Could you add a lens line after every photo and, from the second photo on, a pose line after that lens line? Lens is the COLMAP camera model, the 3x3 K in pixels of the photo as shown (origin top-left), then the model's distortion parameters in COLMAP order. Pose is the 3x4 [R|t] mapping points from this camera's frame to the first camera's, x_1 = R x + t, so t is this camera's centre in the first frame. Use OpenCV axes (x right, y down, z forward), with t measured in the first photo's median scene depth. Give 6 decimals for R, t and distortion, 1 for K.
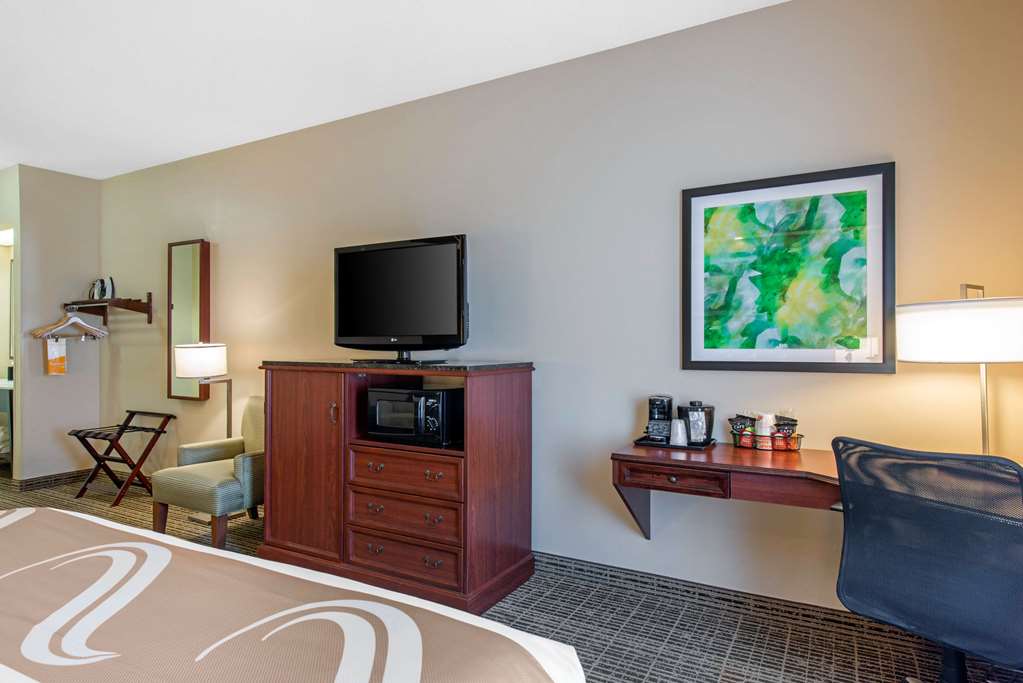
lens RADIAL K [[606.8, 0, 511.5], [0, 606.8, 341.5], [0, 0, 1]] dist [0.040193, 0.000022]
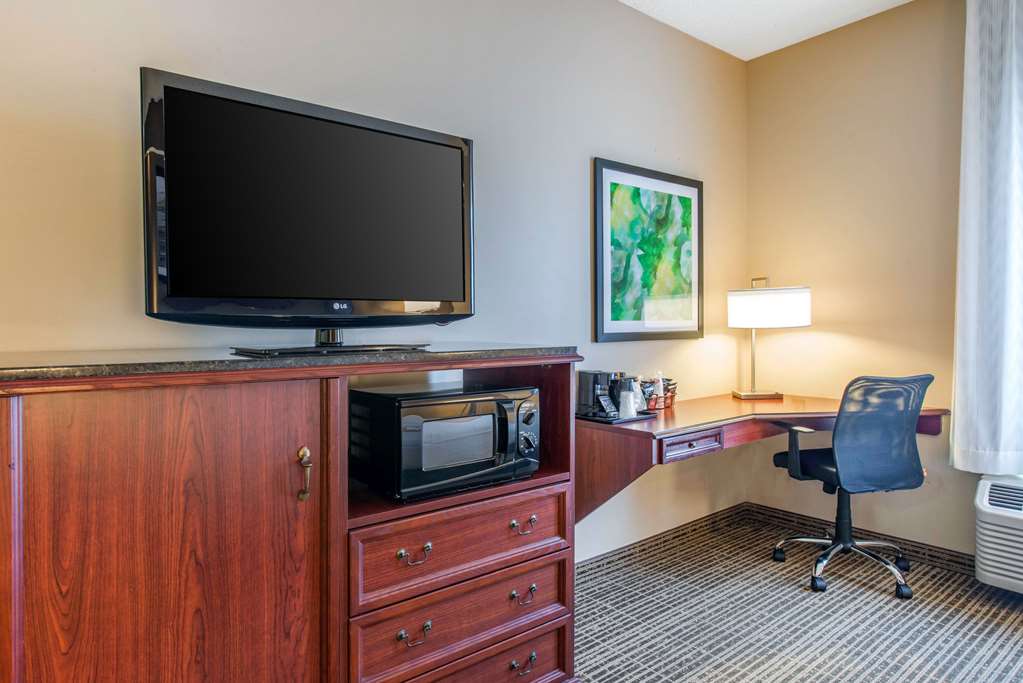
lens RADIAL K [[648.3, 0, 511.5], [0, 648.3, 341.5], [0, 0, 1]] dist [0.021358, -0.000503]
pose [[0.333674, -0.026824, 0.942307, -0.774584], [0.011835, 0.999636, 0.024265, 0.017962], [-0.942614, 0.003056, 0.333869, 0.816068]]
